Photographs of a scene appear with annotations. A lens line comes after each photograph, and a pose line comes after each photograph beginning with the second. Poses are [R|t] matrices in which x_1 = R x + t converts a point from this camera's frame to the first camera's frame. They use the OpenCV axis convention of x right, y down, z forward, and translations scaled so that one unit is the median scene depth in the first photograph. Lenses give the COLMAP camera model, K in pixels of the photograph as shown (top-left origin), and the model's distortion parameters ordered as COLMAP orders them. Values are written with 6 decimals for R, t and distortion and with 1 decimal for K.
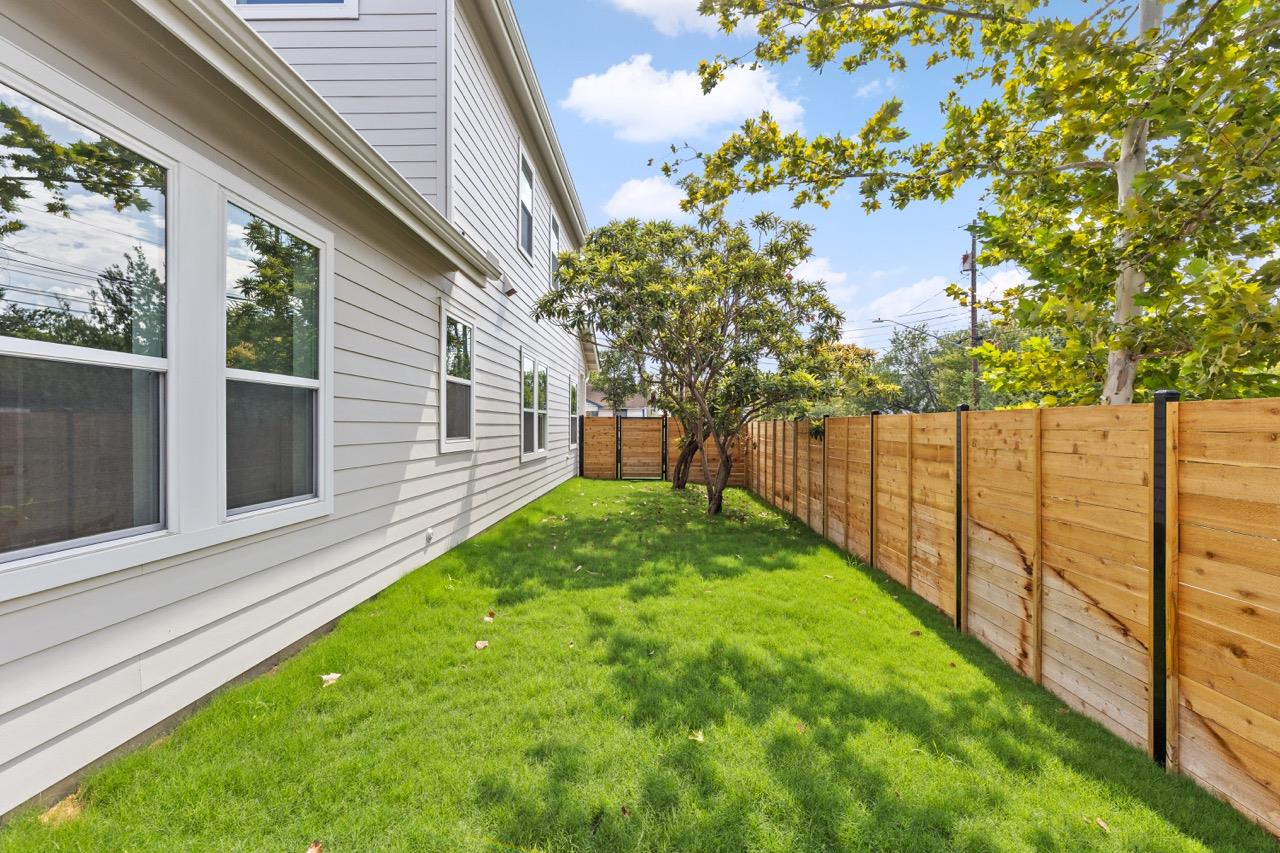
lens RADIAL K [[579.1, 0, 640.0], [0, 579.1, 426.5], [0, 0, 1]] dist [0.013143, 0.000209]
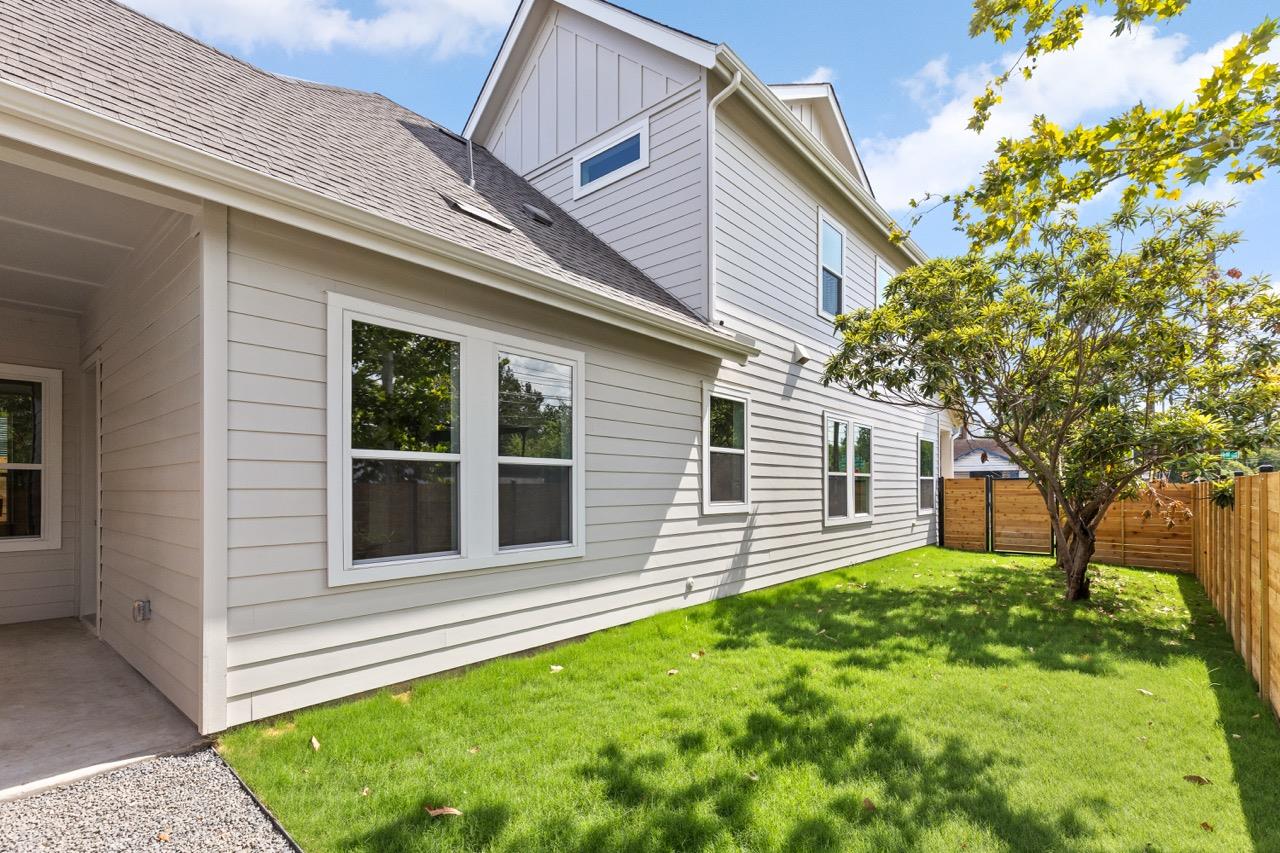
lens RADIAL K [[597.3, 0, 640.5], [0, 597.3, 487.1], [0, 0, 1]] dist [0.017624, -0.000083]
pose [[0.784057, -0.005751, -0.620662, 0.257772], [0.003947, 0.999983, -0.004280, -0.003844], [0.620676, 0.000906, 0.784067, -0.013106]]
